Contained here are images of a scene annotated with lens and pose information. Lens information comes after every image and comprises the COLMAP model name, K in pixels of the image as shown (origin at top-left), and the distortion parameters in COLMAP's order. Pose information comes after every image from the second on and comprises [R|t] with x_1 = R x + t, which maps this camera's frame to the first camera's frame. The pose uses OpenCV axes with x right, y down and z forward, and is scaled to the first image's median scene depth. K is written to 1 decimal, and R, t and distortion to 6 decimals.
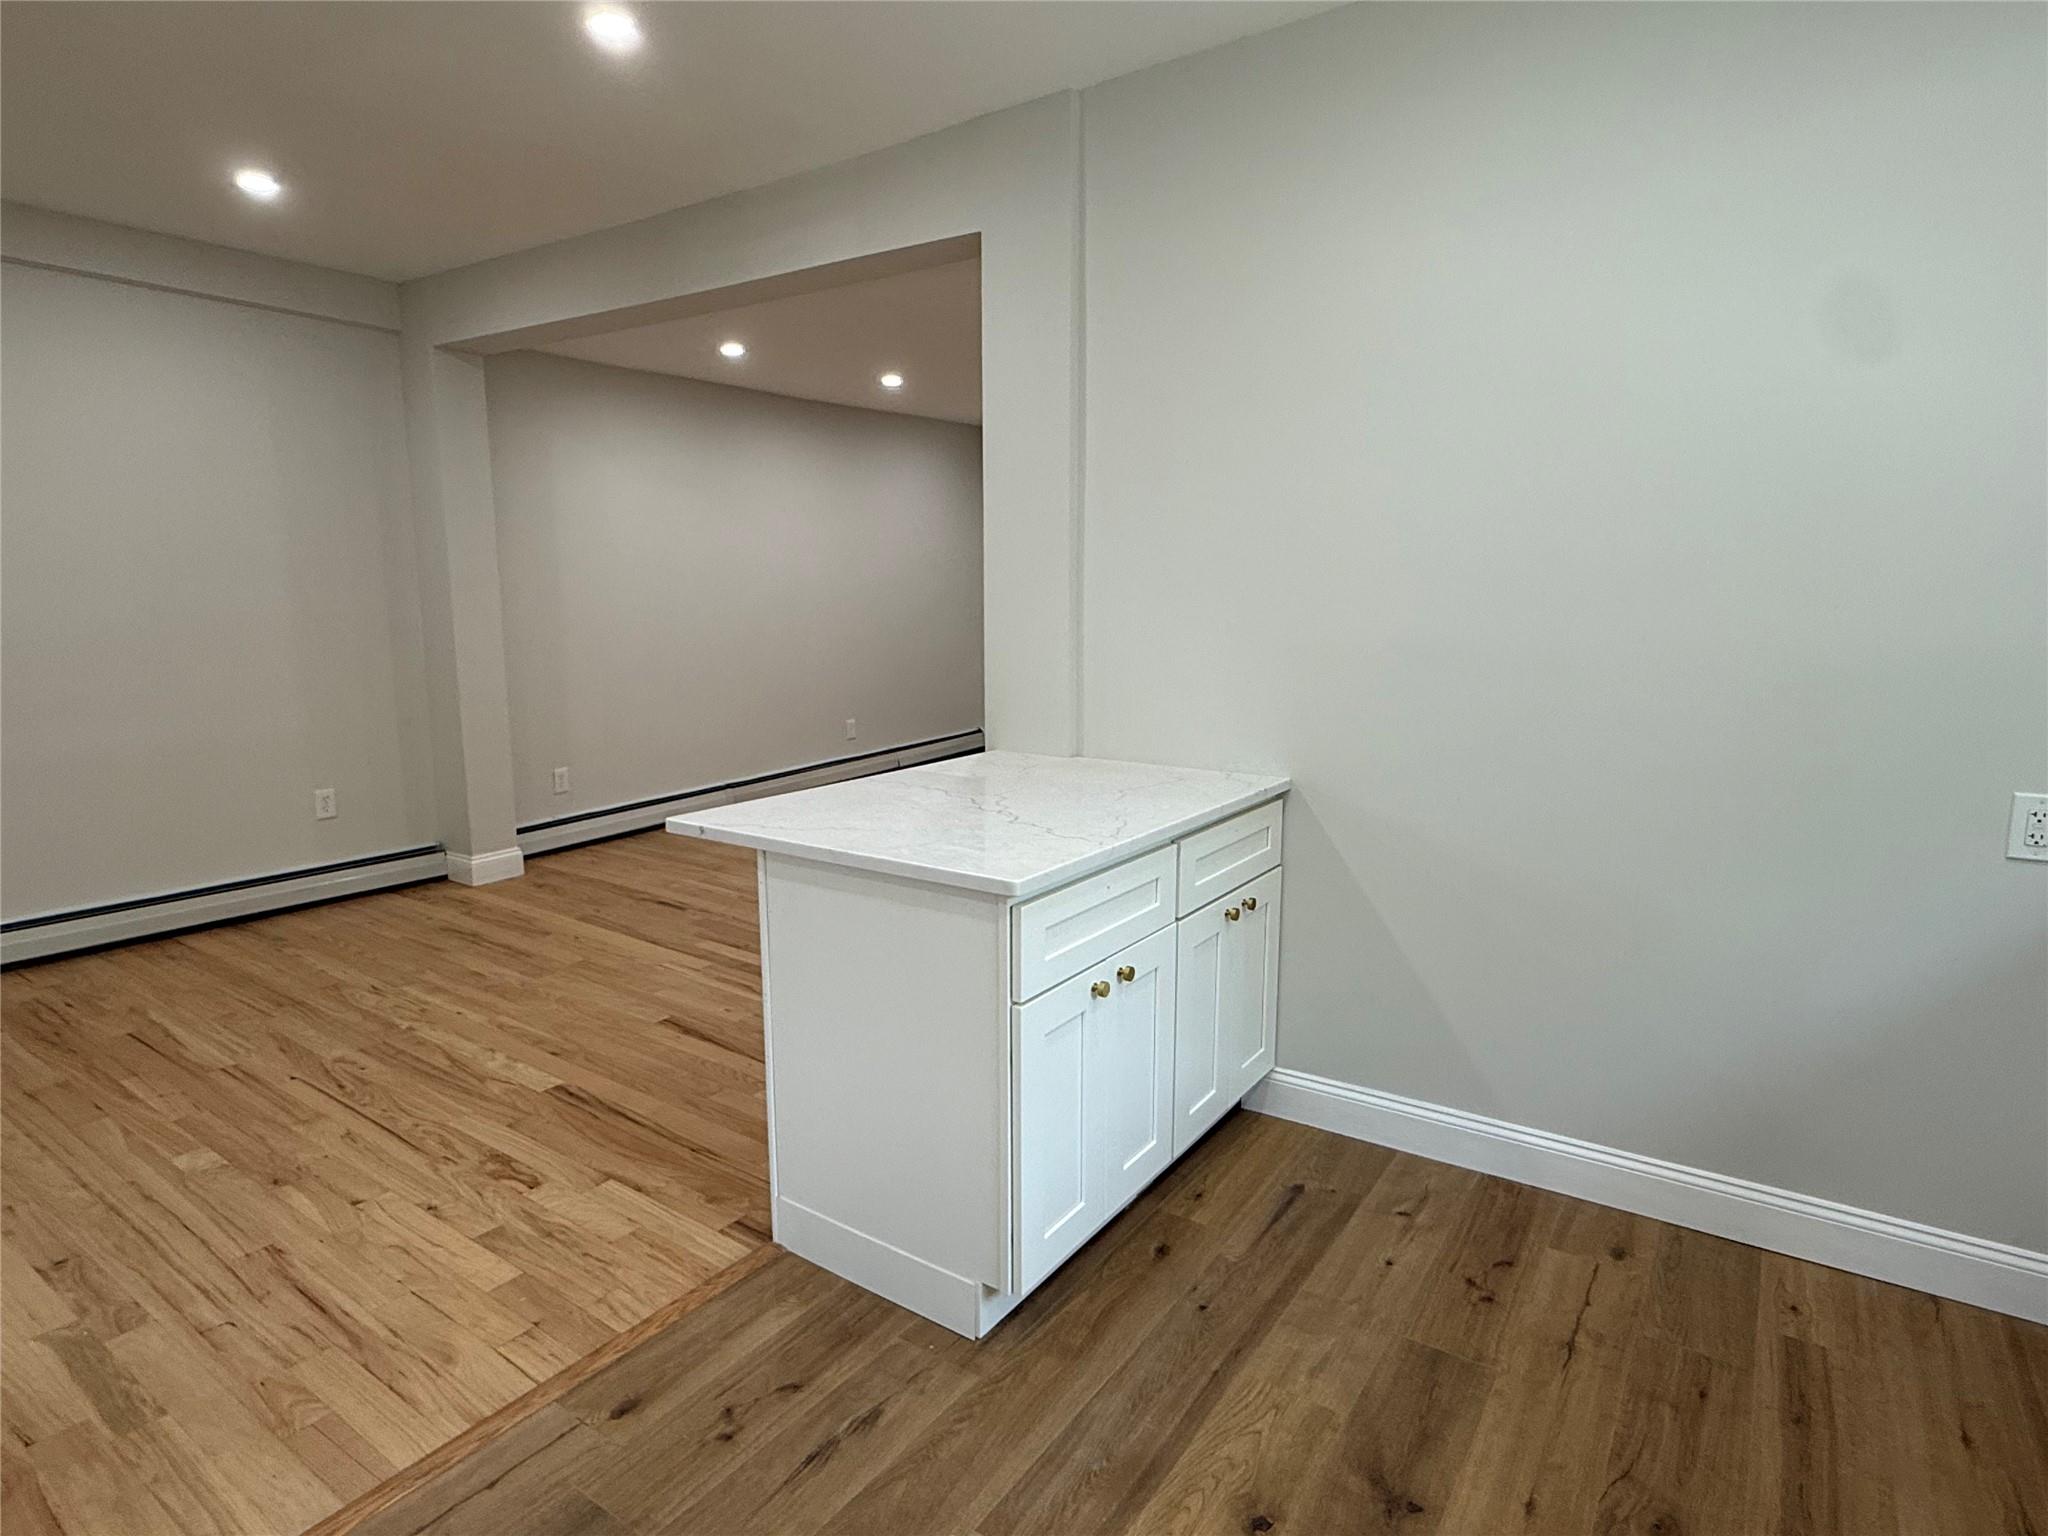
lens RADIAL K [[1129.6, 0, 1013.1], [0, 1129.6, 767.1], [0, 0, 1]] dist [0.000346, 0.000260]
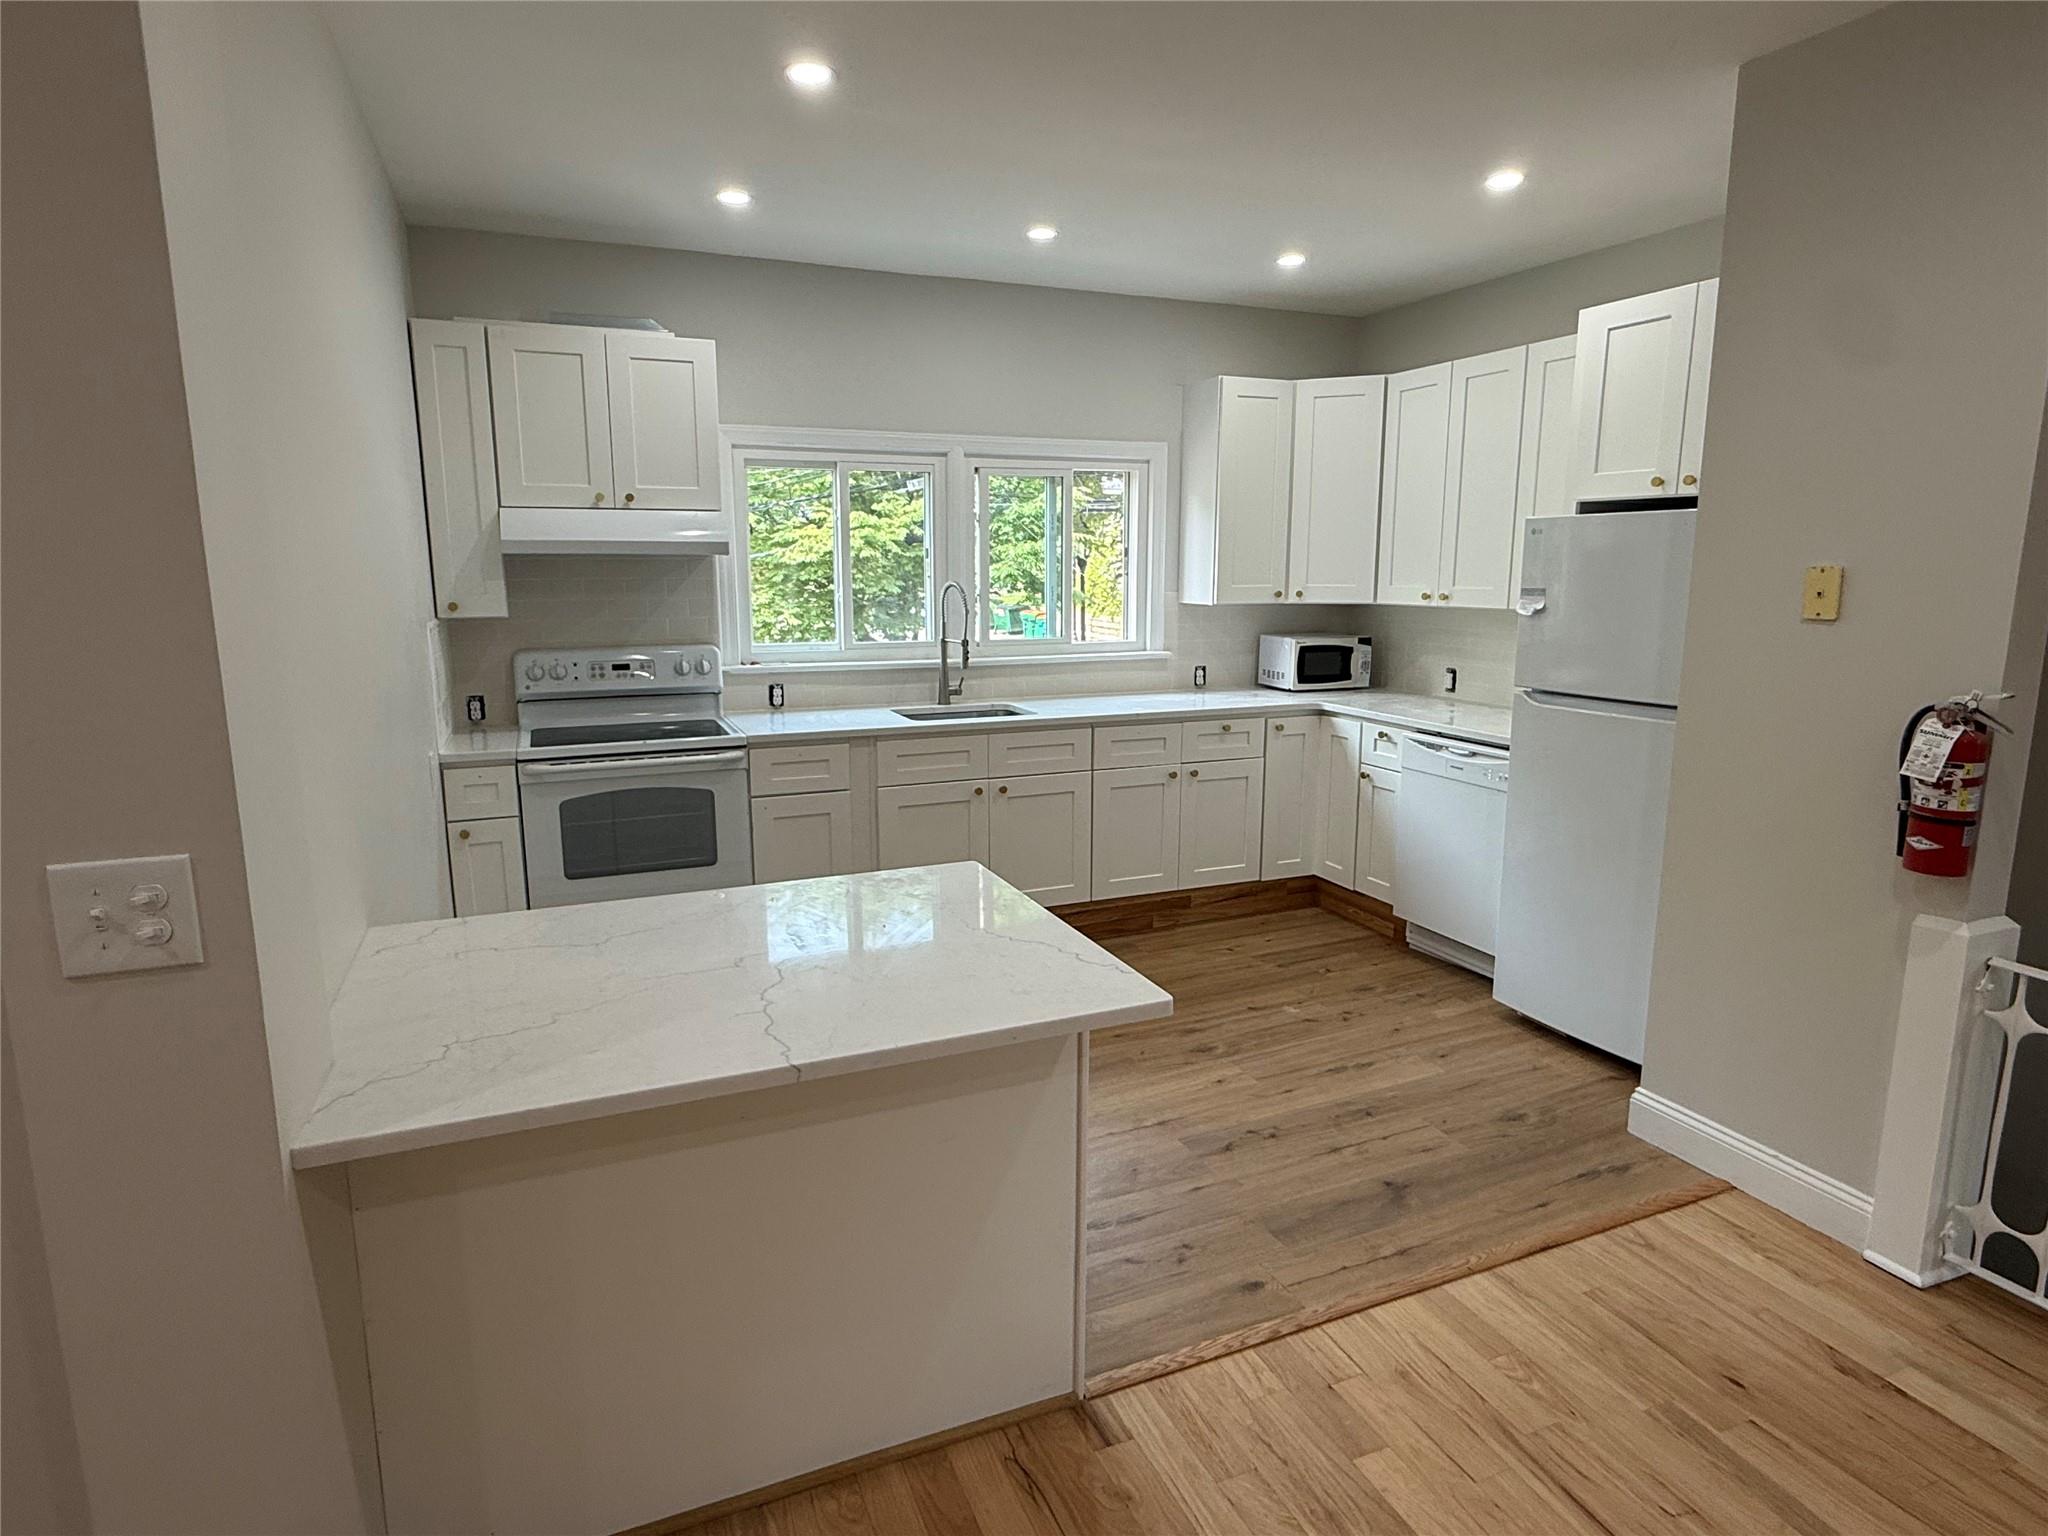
lens RADIAL K [[1129.6, 0, 1013.1], [0, 1129.6, 767.1], [0, 0, 1]] dist [0.000346, 0.000260]
pose [[-0.836489, -0.097972, 0.539155, -0.418491], [0.091927, 0.944857, 0.314316, -0.238945], [-0.540219, 0.312484, -0.781356, 1.097184]]
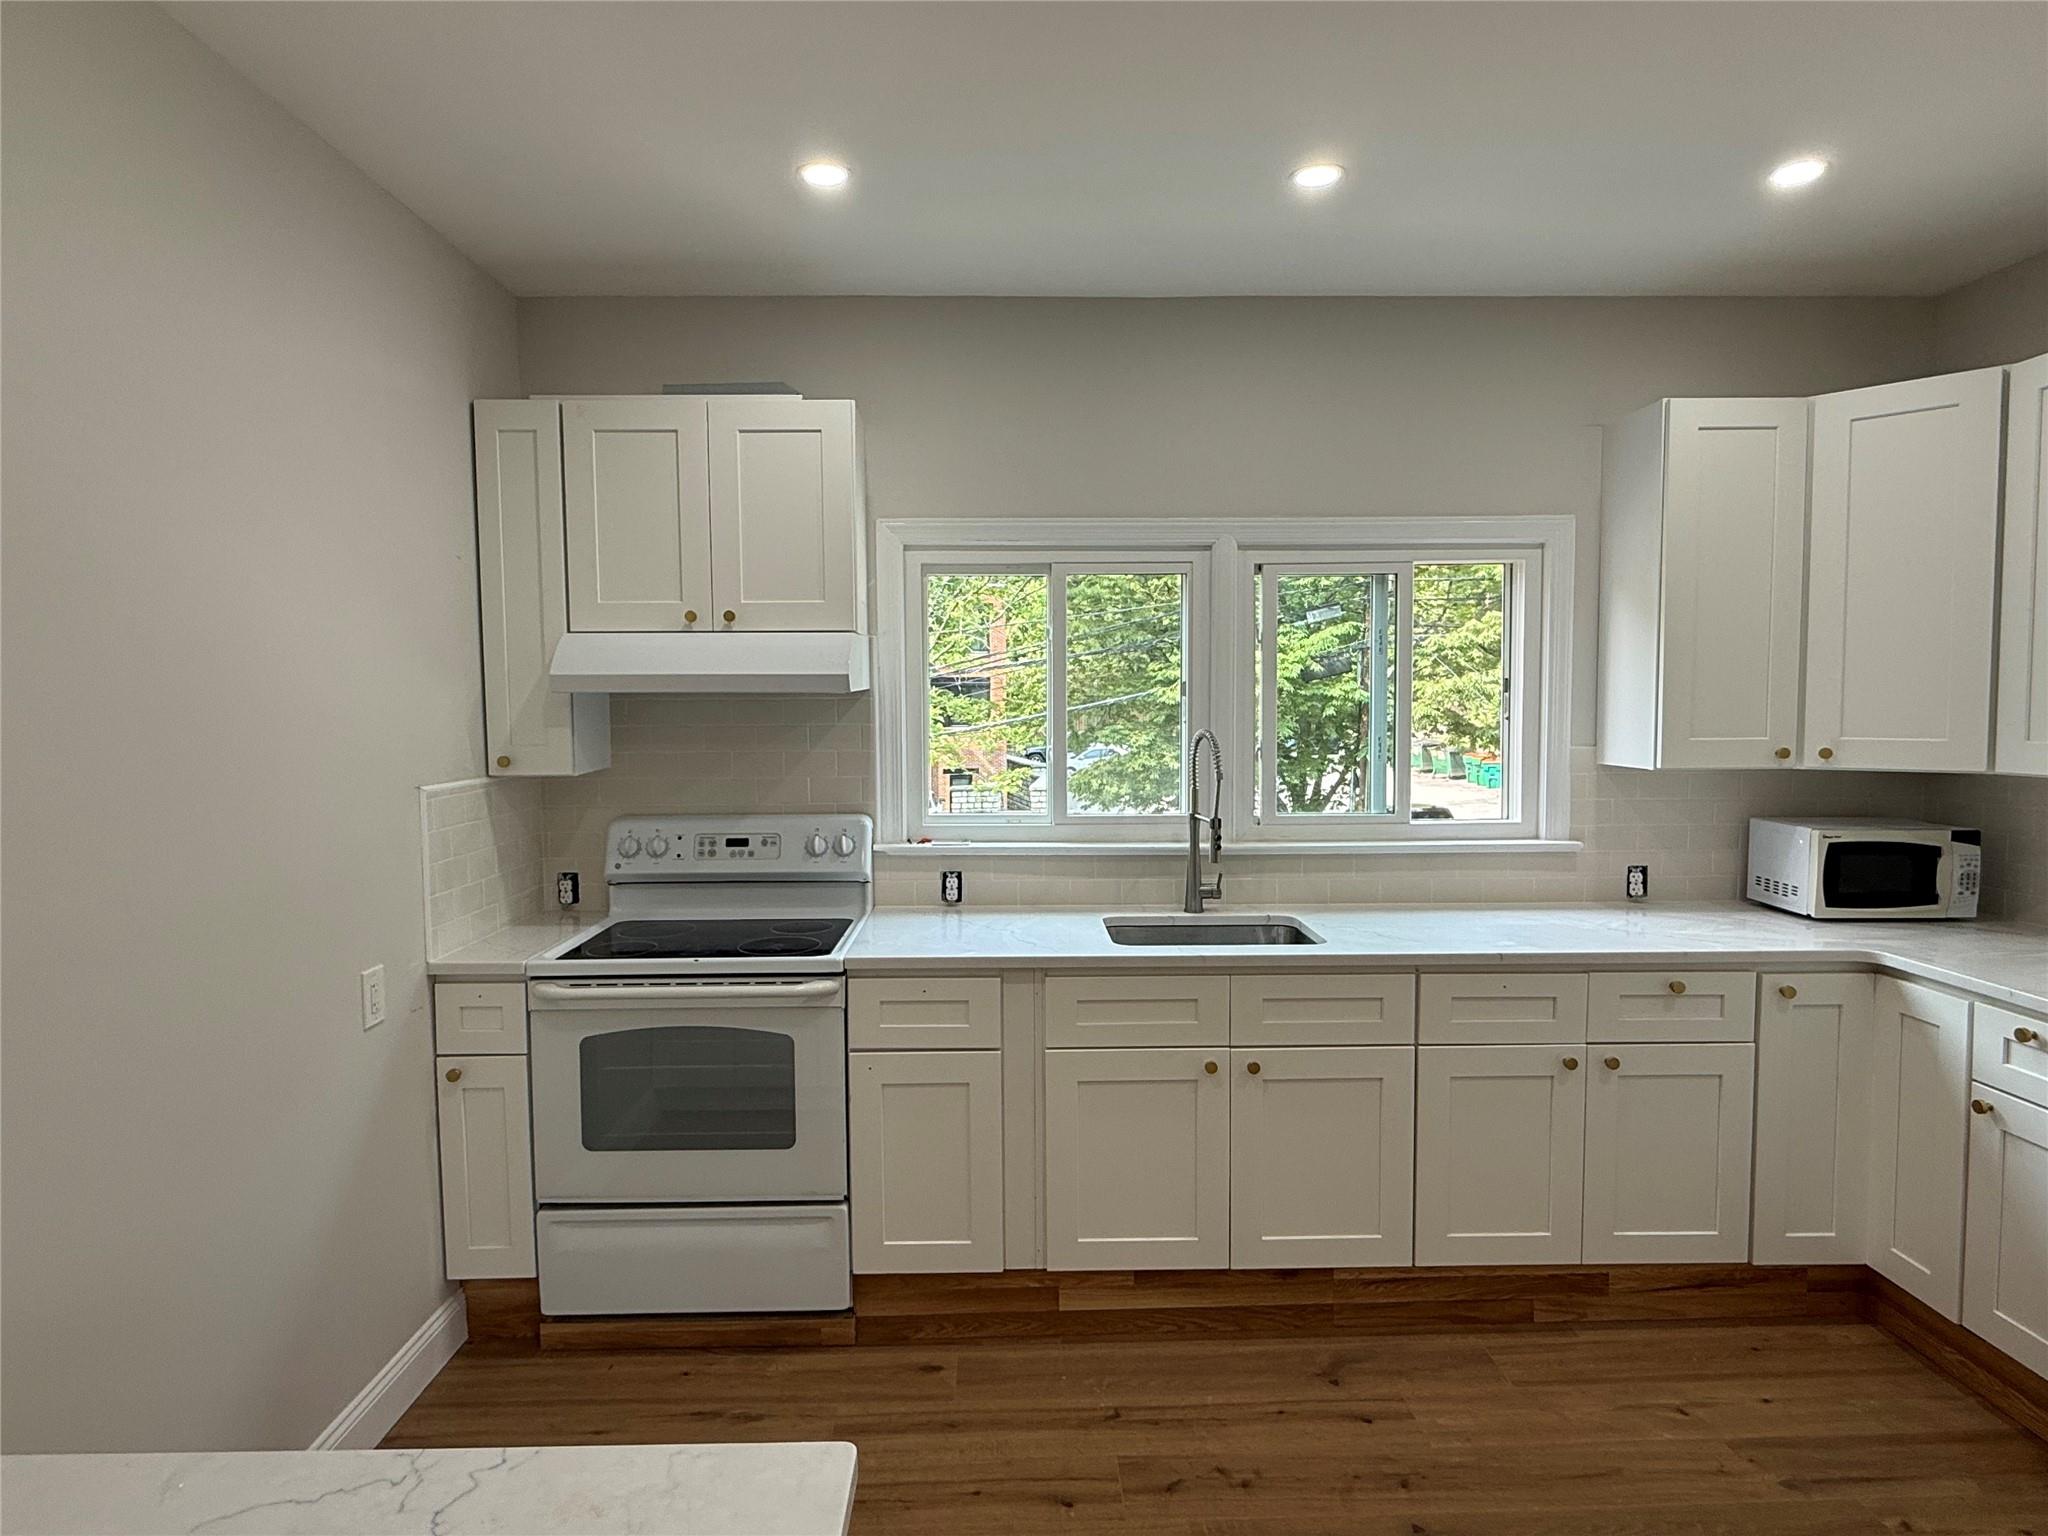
lens RADIAL K [[1131.8, 0, 1016.5], [0, 1131.8, 768.6], [0, 0, 1]] dist [-0.003778, -0.000114]
pose [[-0.575030, -0.045473, 0.816868, -0.257882], [0.141346, 0.977918, 0.153938, -0.160103], [-0.805830, 0.203979, -0.555905, 0.636749]]
